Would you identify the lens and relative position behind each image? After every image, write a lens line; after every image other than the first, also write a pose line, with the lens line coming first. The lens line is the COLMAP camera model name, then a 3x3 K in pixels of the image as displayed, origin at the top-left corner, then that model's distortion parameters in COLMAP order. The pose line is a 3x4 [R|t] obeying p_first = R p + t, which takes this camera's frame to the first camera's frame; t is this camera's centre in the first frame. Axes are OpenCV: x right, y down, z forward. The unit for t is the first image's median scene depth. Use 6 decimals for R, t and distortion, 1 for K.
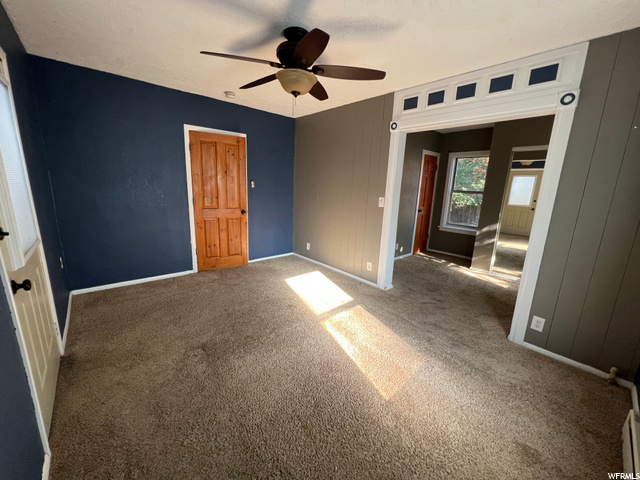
lens RADIAL K [[257.0, 0, 320.7], [0, 257.0, 238.0], [0, 0, 1]] dist [-0.001690, 0.000179]
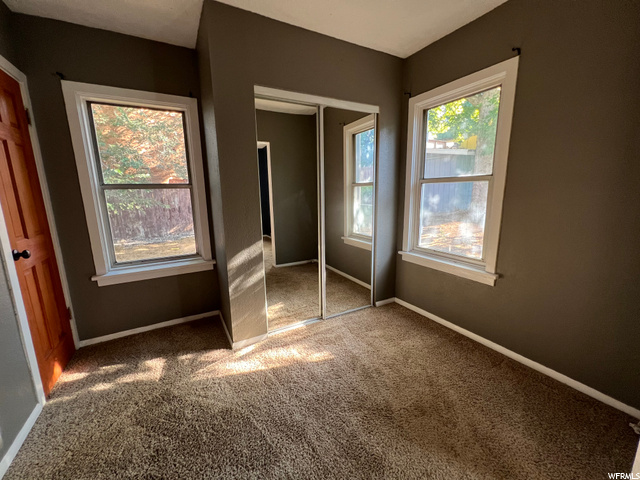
lens RADIAL K [[257.0, 0, 320.7], [0, 257.0, 238.4], [0, 0, 1]] dist [-0.001690, 0.000179]
pose [[0.208162, -0.218069, 0.953475, 0.187315], [0.222437, 0.959840, 0.170962, -0.100409], [-0.952465, 0.176500, 0.248309, 0.609807]]
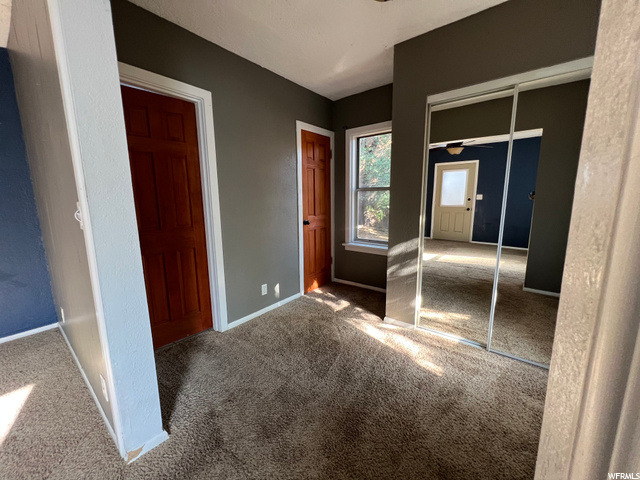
lens RADIAL K [[257.0, 0, 318.7], [0, 257.0, 239.3], [0, 0, 1]] dist [-0.001690, 0.000179]
pose [[0.983431, -0.077682, 0.163795, 0.312748], [0.082951, 0.996226, -0.025565, -0.050136], [-0.161191, 0.038729, 0.986163, 0.394570]]
